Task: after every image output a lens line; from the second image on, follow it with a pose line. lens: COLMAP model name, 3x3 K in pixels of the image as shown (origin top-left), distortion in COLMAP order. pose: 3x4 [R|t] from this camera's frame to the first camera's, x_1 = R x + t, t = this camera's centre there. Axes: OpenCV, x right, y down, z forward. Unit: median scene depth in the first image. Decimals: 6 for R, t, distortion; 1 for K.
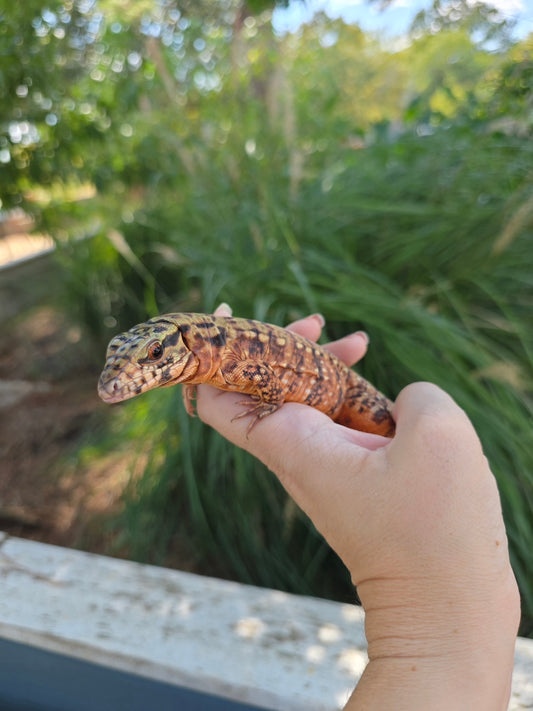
lens RADIAL K [[492.7, 0, 266.5], [0, 492.7, 355.5], [0, 0, 1]] dist [-0.005669, -0.004760]
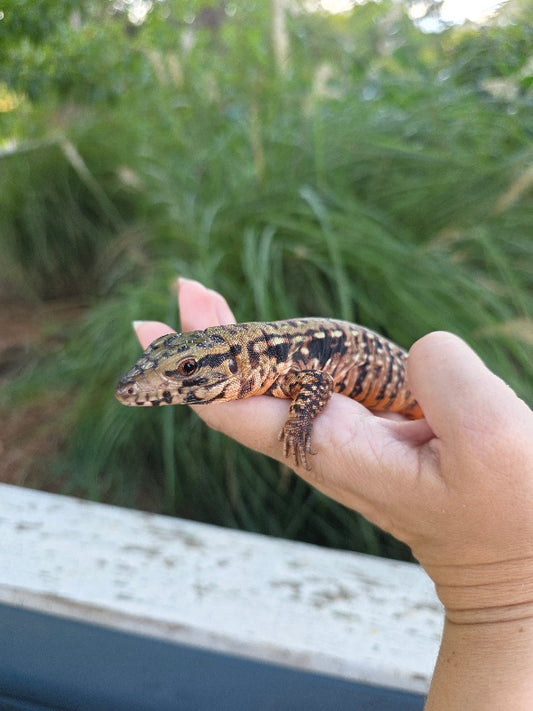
lens RADIAL K [[490.9, 0, 266.5], [0, 490.9, 355.5], [0, 0, 1]] dist [-0.021331, 0.000491]
pose [[0.981575, 0.072806, 0.176662, -0.249387], [-0.088565, 0.992605, 0.083014, 0.068347], [-0.169312, -0.097131, 0.980765, 0.172203]]
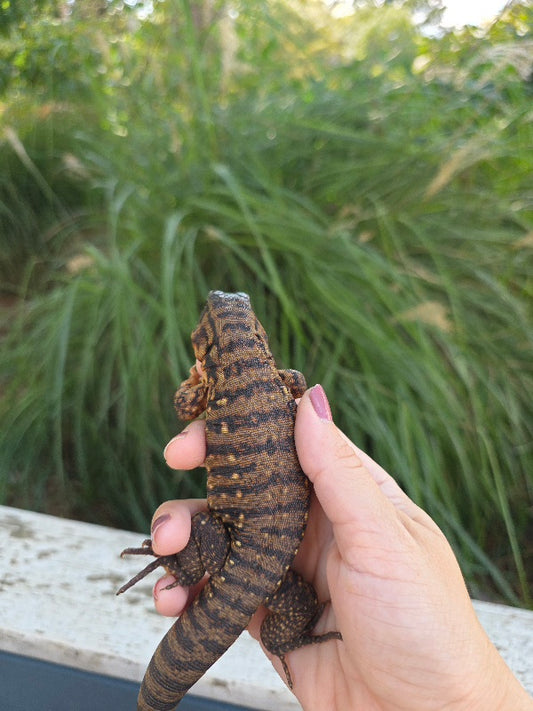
lens RADIAL K [[490.9, 0, 266.5], [0, 490.9, 355.5], [0, 0, 1]] dist [-0.021331, 0.000491]
pose [[0.979275, 0.085989, 0.183373, 0.029528], [-0.101739, 0.991727, 0.078271, 0.094682], [-0.175125, -0.095305, 0.979923, 0.195738]]
